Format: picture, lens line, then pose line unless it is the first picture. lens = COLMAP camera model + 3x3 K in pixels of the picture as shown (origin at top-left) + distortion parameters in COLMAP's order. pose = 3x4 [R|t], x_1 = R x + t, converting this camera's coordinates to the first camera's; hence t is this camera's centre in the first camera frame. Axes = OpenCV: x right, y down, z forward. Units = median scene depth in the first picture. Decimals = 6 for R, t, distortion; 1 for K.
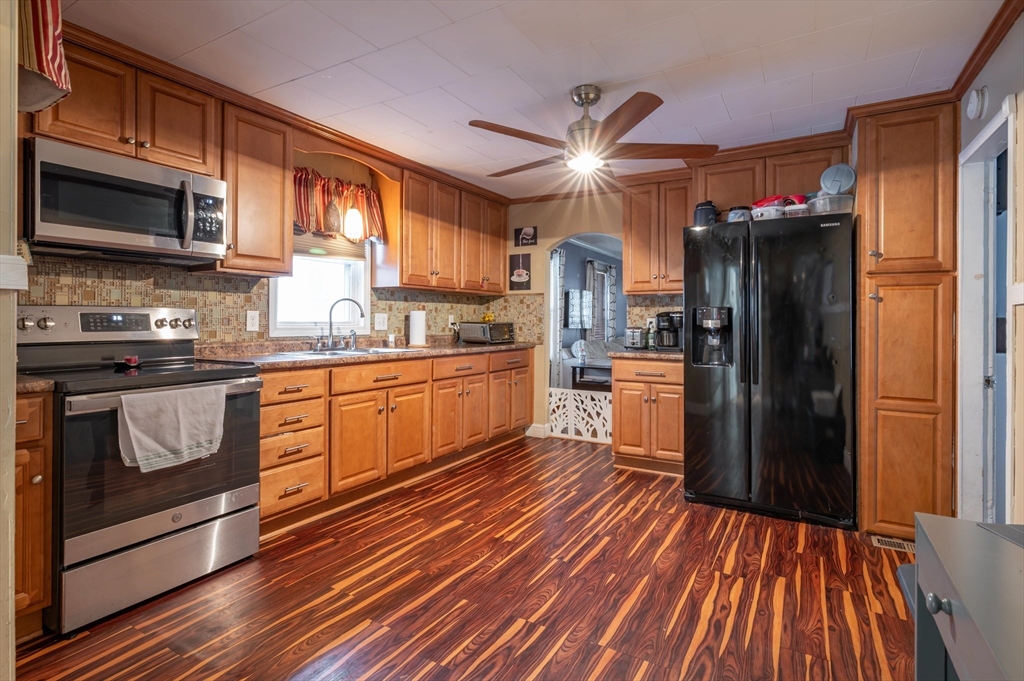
lens RADIAL K [[510.4, 0, 514.3], [0, 510.4, 317.4], [0, 0, 1]] dist [-0.001663, 0.000030]
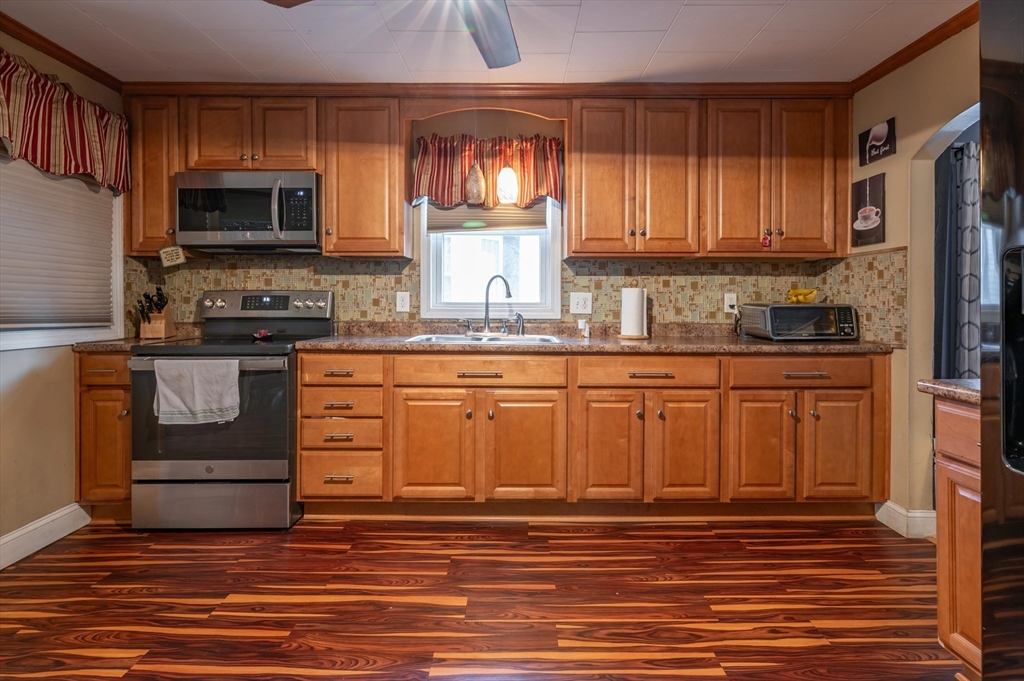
lens RADIAL K [[502.7, 0, 447.1], [0, 502.7, 299.4], [0, 0, 1]] dist [-0.001645, 0.000270]
pose [[0.510139, -0.004873, -0.860078, 0.385548], [0.005099, 0.999984, -0.002641, 0.005096], [0.860077, -0.003039, 0.510155, 0.556810]]
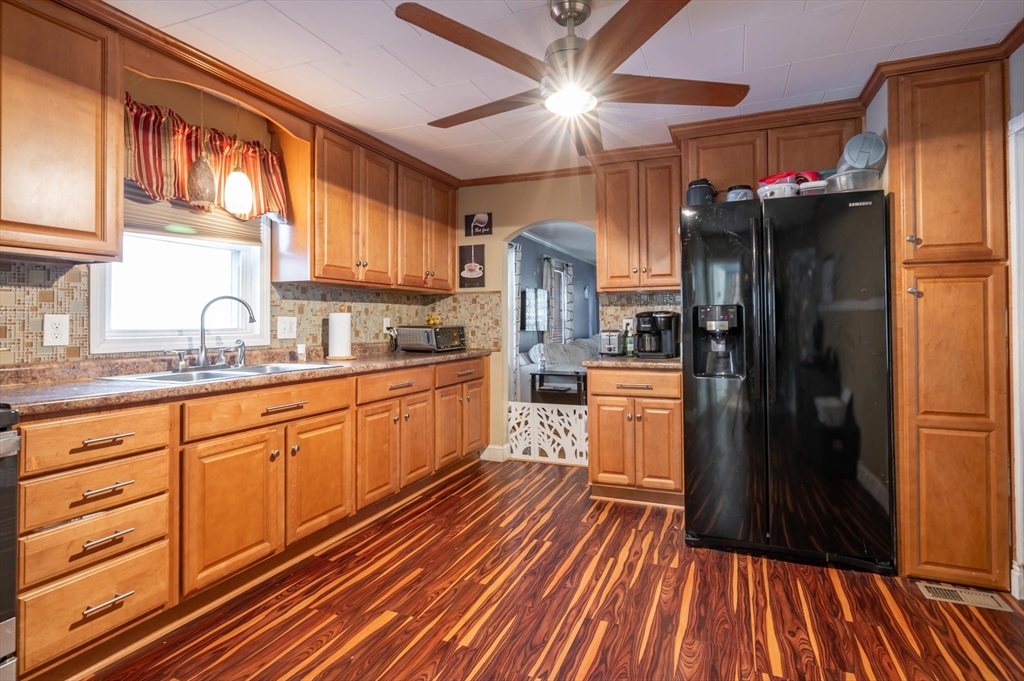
lens RADIAL K [[506.2, 0, 570.3], [0, 506.2, 313.6], [0, 0, 1]] dist [-0.001080, 0.000929]
pose [[0.978052, -0.008223, 0.208200, -0.007605], [0.010237, 0.999911, -0.008601, -0.001809], [-0.208111, 0.010544, 0.978048, 0.230670]]
